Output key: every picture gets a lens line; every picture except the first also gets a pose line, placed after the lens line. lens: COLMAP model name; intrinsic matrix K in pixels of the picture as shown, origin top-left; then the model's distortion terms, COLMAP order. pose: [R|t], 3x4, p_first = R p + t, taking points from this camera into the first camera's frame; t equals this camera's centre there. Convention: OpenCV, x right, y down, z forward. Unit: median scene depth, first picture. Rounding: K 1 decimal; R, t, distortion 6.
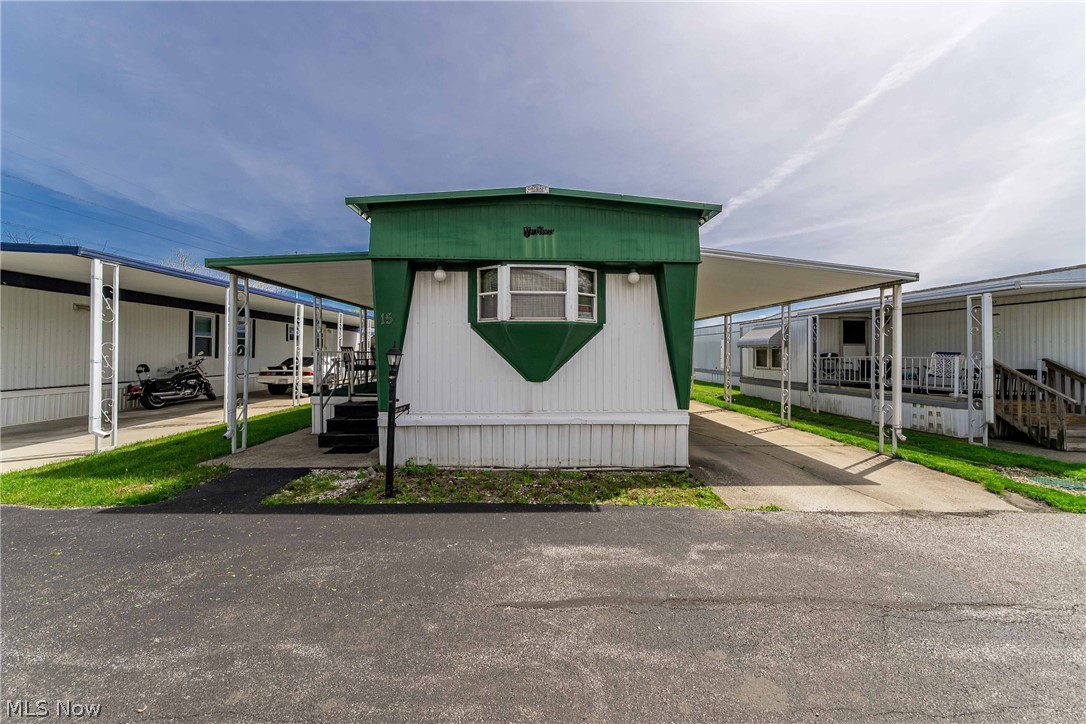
lens RADIAL K [[377.0, 0, 519.6], [0, 377.0, 351.8], [0, 0, 1]] dist [-0.001889, 0.000164]
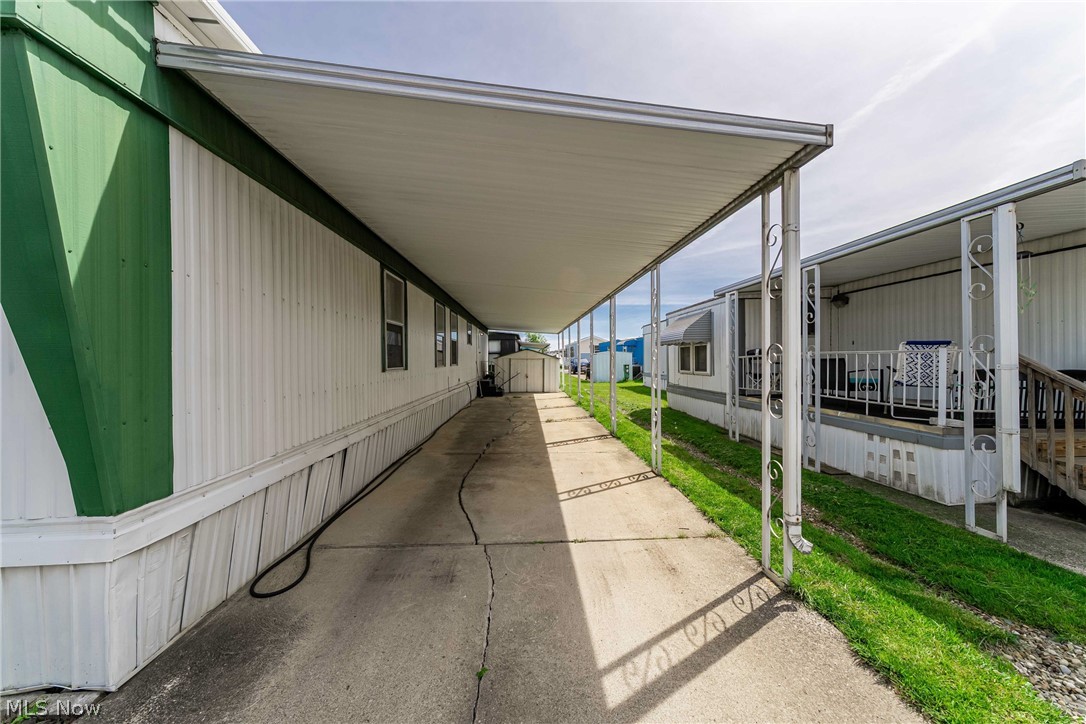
lens RADIAL K [[377.0, 0, 521.6], [0, 377.0, 361.4], [0, 0, 1]] dist [-0.001889, 0.000164]
pose [[0.999840, -0.017537, 0.003543, 0.647577], [0.017494, 0.999779, 0.011686, 0.016583], [-0.003747, -0.011622, 0.999925, 0.540115]]
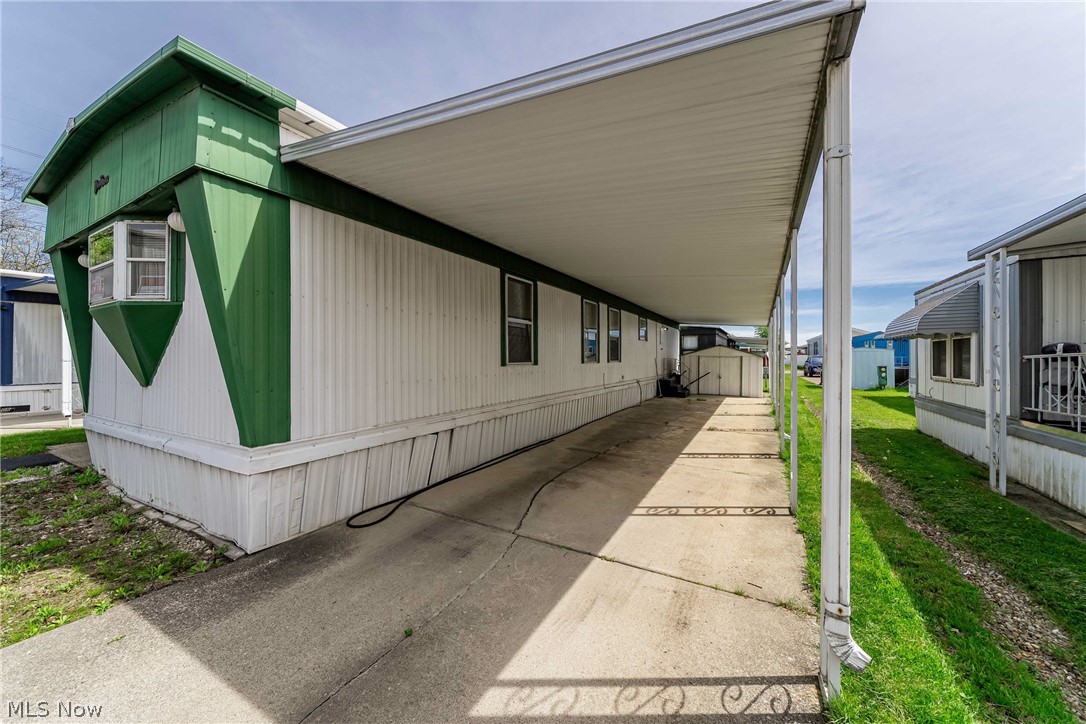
lens RADIAL K [[377.0, 0, 519.8], [0, 377.0, 359.6], [0, 0, 1]] dist [-0.001889, 0.000164]
pose [[0.851057, -0.001438, -0.525072, 0.880299], [0.007163, 0.999935, 0.008871, 0.020300], [0.525025, -0.011311, 0.851012, 0.606378]]
